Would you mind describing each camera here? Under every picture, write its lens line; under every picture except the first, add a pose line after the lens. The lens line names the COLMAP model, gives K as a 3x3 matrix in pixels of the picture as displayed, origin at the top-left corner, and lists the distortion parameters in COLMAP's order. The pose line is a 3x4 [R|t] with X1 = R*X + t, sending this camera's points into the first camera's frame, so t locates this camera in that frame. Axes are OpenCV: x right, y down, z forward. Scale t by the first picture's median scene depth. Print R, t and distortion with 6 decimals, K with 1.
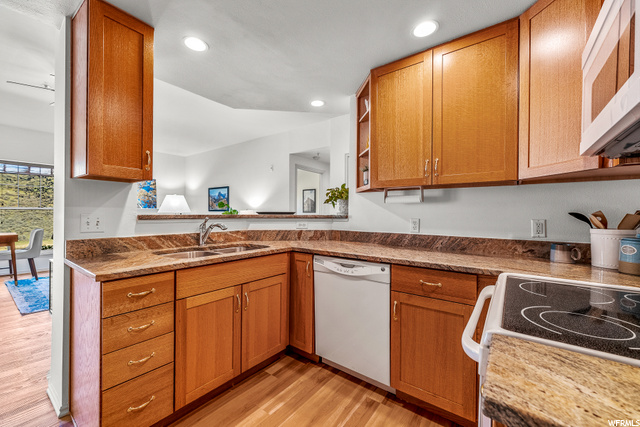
lens RADIAL K [[259.2, 0, 323.1], [0, 259.2, 212.5], [0, 0, 1]] dist [-0.000722, 0.000152]
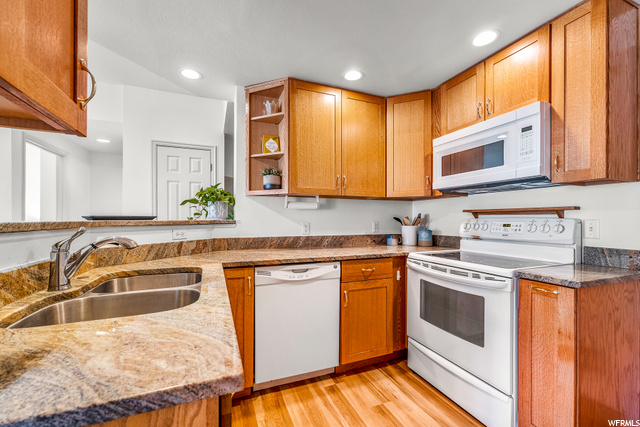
lens RADIAL K [[259.2, 0, 316.8], [0, 259.2, 216.7], [0, 0, 1]] dist [-0.000722, 0.000152]
pose [[0.519874, 0.001080, 0.854242, -0.659673], [-0.001044, 0.999999, -0.000629, -0.001605], [-0.854242, -0.000565, 0.519875, 0.393177]]
